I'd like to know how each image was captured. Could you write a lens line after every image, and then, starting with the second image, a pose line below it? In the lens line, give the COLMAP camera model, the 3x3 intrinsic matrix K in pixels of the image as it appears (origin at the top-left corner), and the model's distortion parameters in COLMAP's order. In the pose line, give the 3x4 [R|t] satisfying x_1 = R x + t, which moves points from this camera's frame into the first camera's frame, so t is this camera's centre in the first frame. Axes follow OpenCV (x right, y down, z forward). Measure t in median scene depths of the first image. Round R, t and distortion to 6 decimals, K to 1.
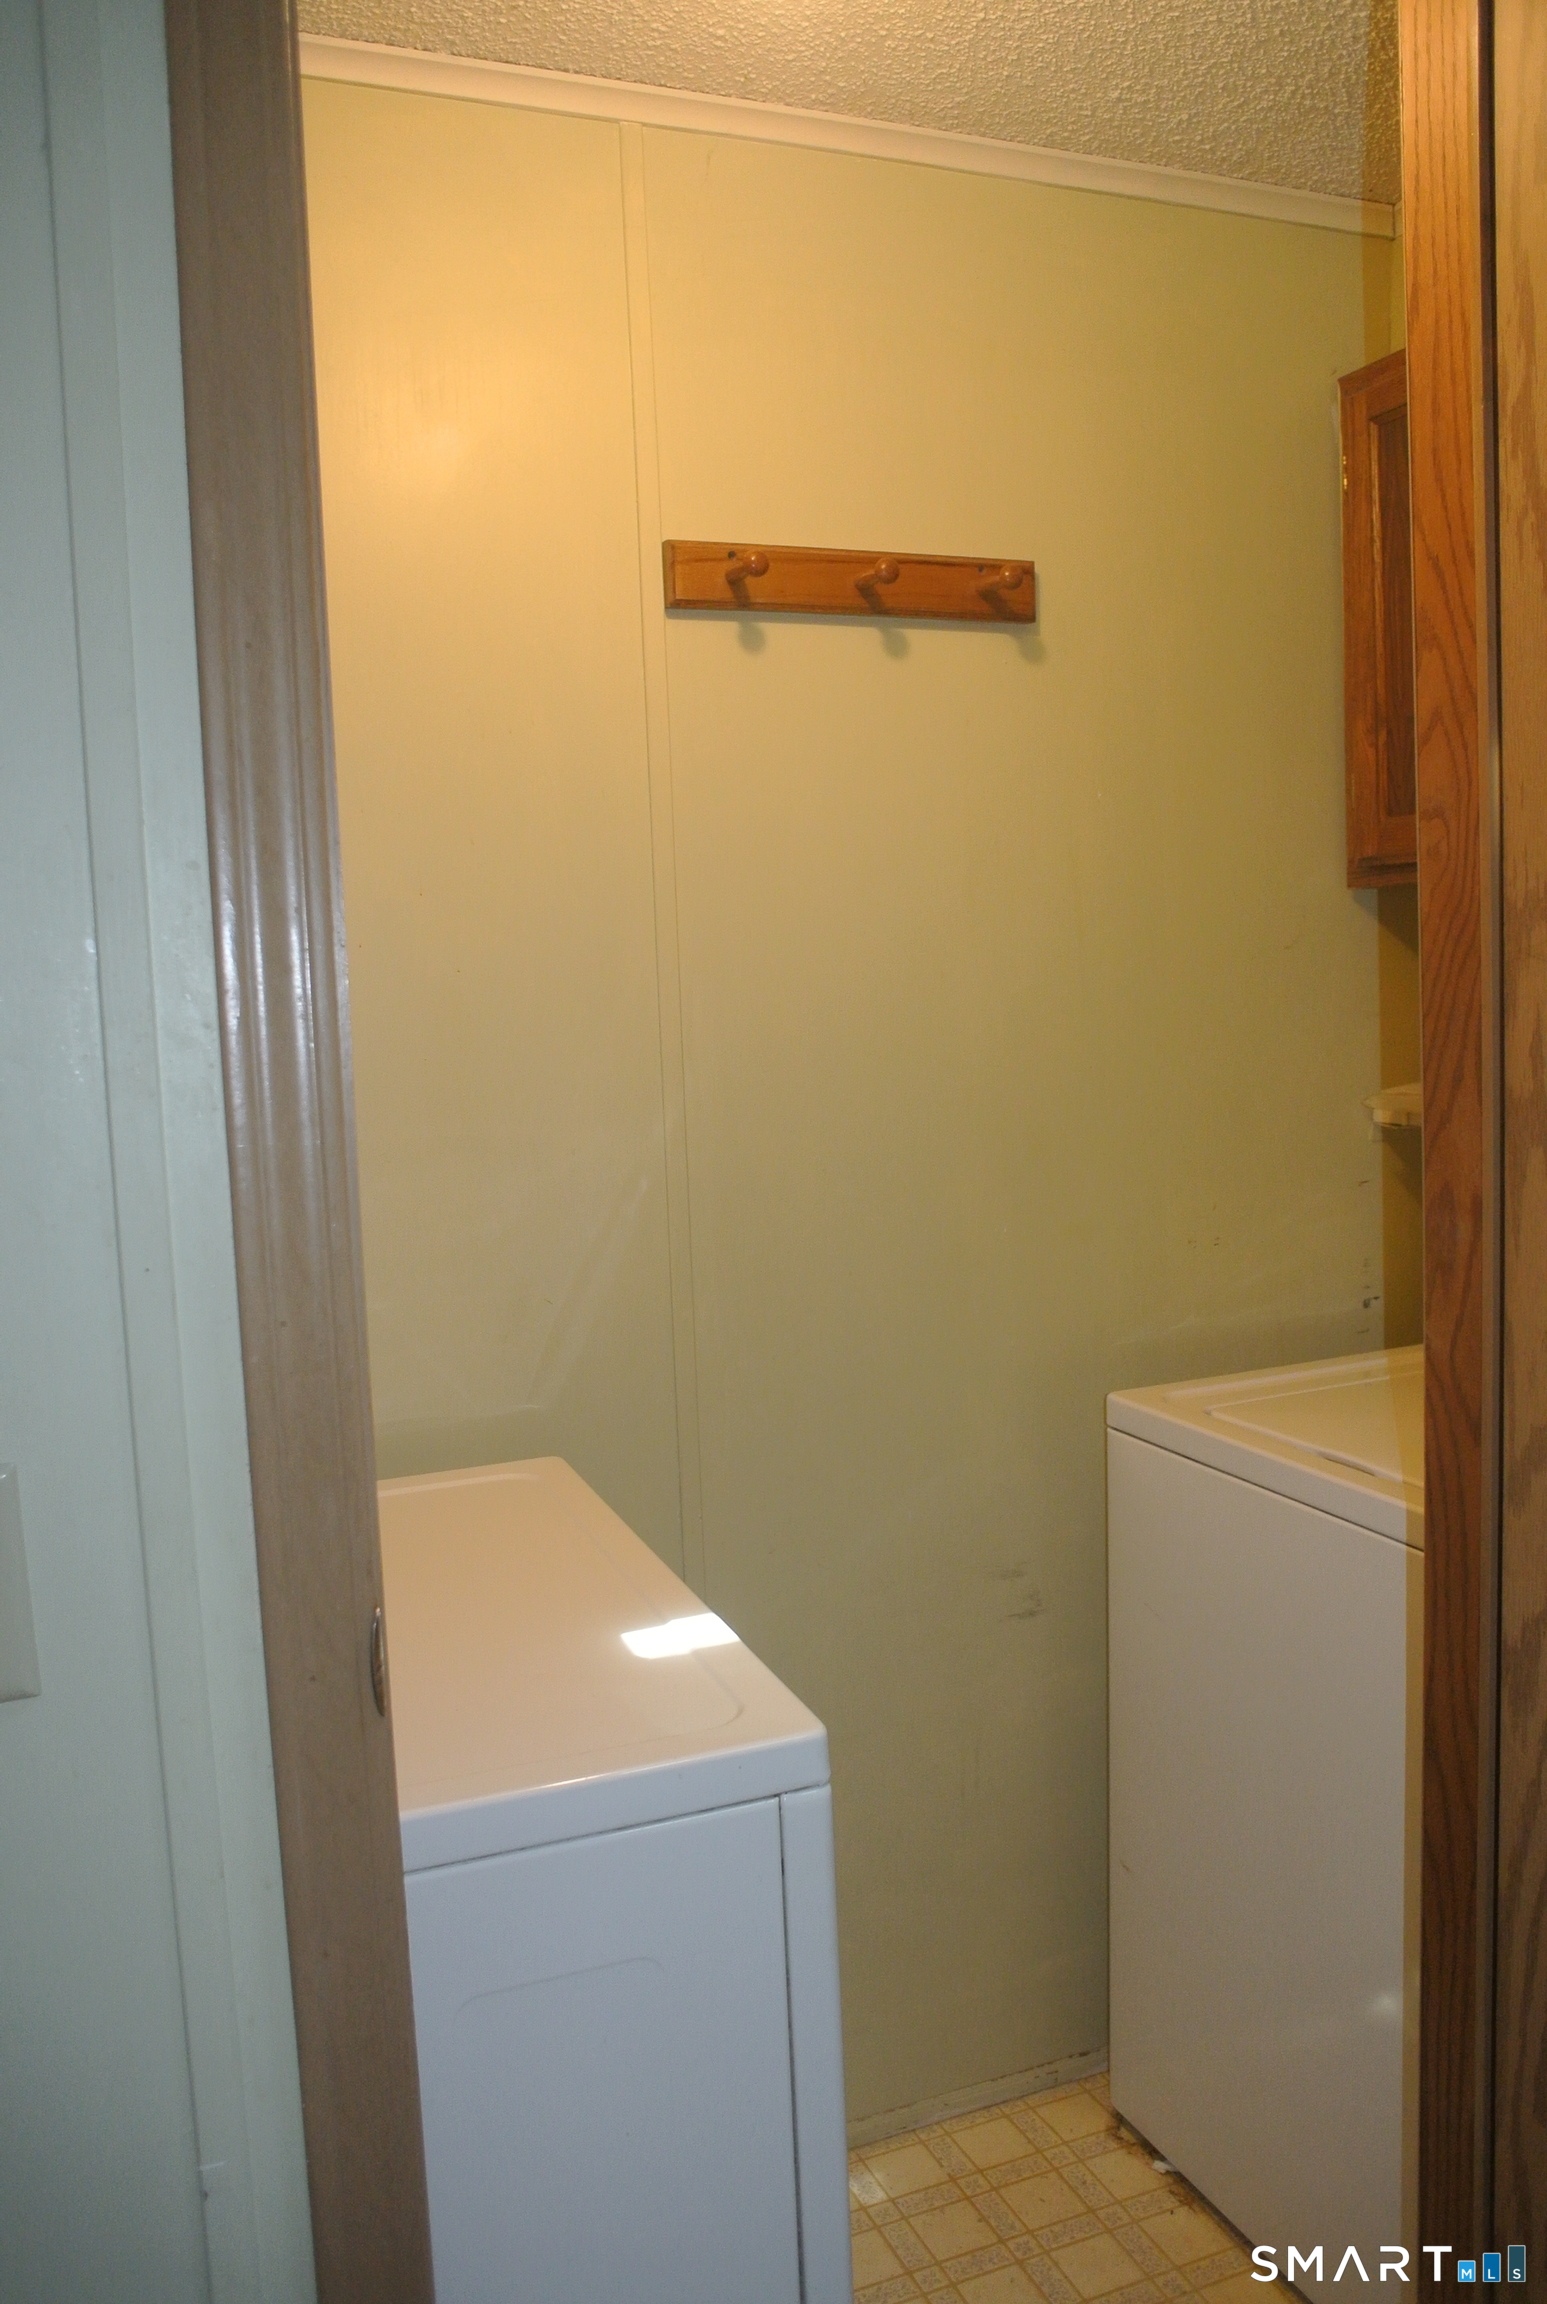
lens RADIAL K [[1817.0, 0, 784.7], [0, 1817.0, 1156.0], [0, 0, 1]] dist [-0.082047, 0.062136]
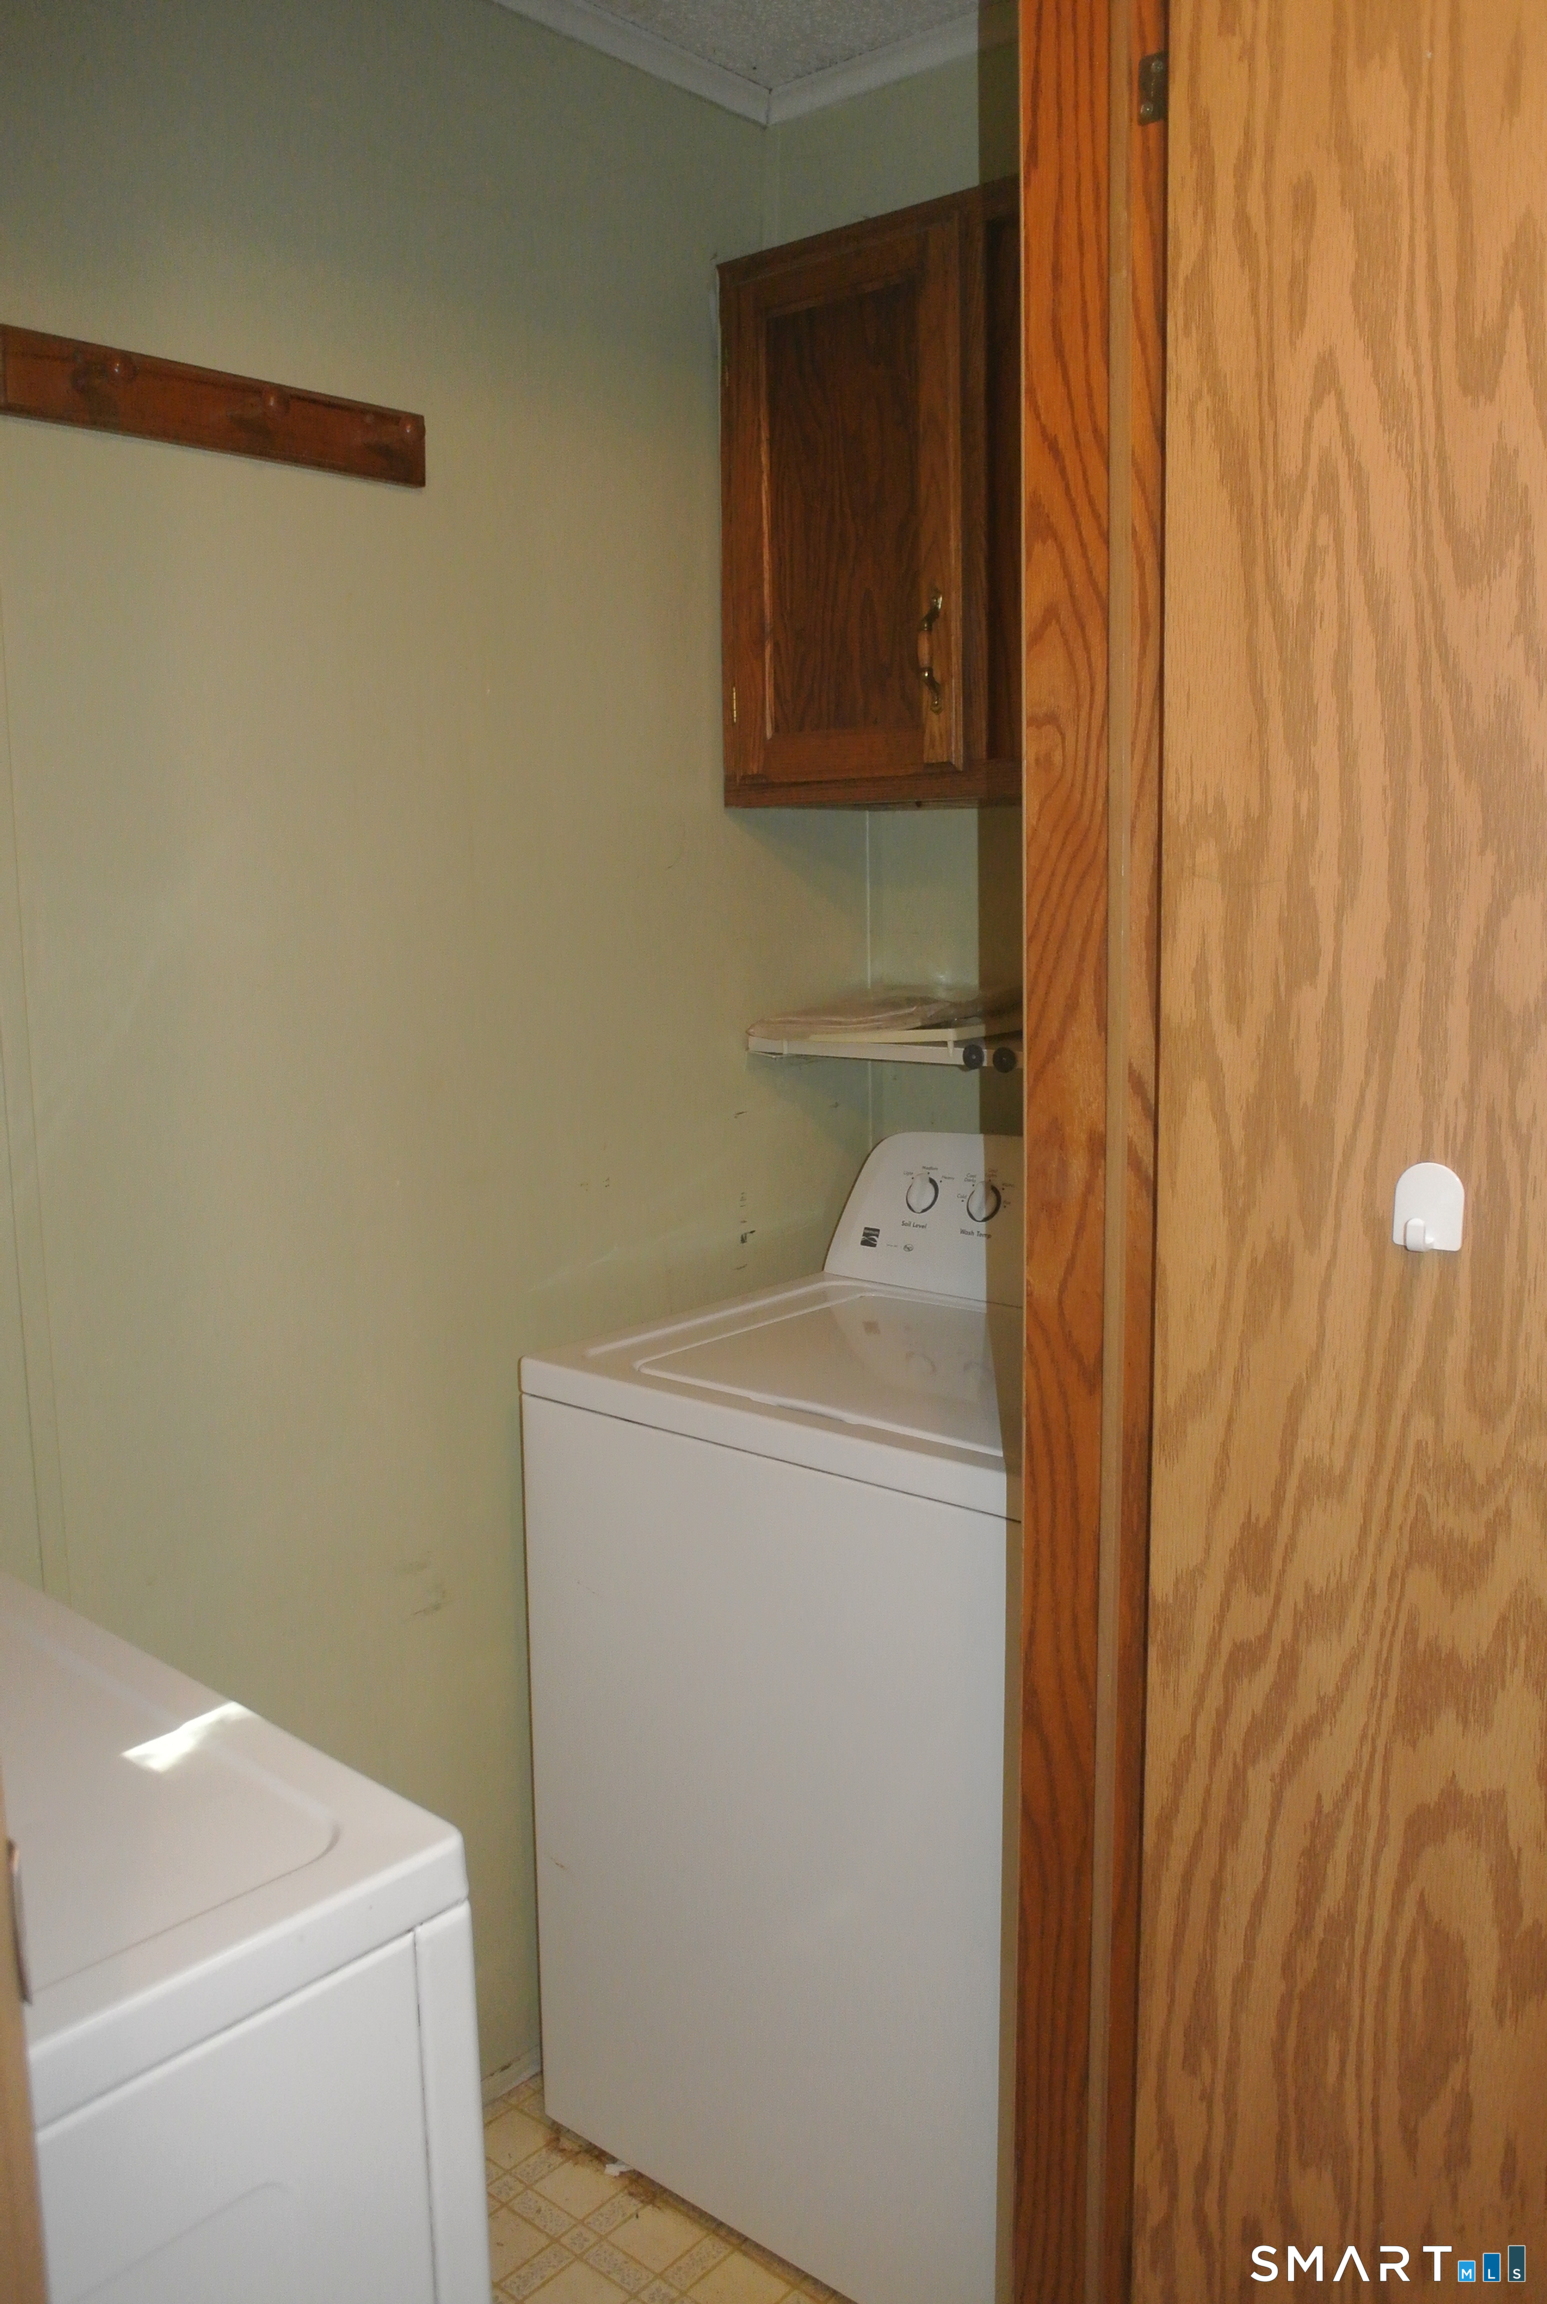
lens RADIAL K [[1817.0, 0, 796.8], [0, 1817.0, 1151.2], [0, 0, 1]] dist [-0.082047, 0.062136]
pose [[0.888218, -0.042969, 0.457408, -0.184900], [0.026180, 0.998733, 0.042984, -0.012063], [-0.458675, -0.026204, 0.888218, 0.225933]]
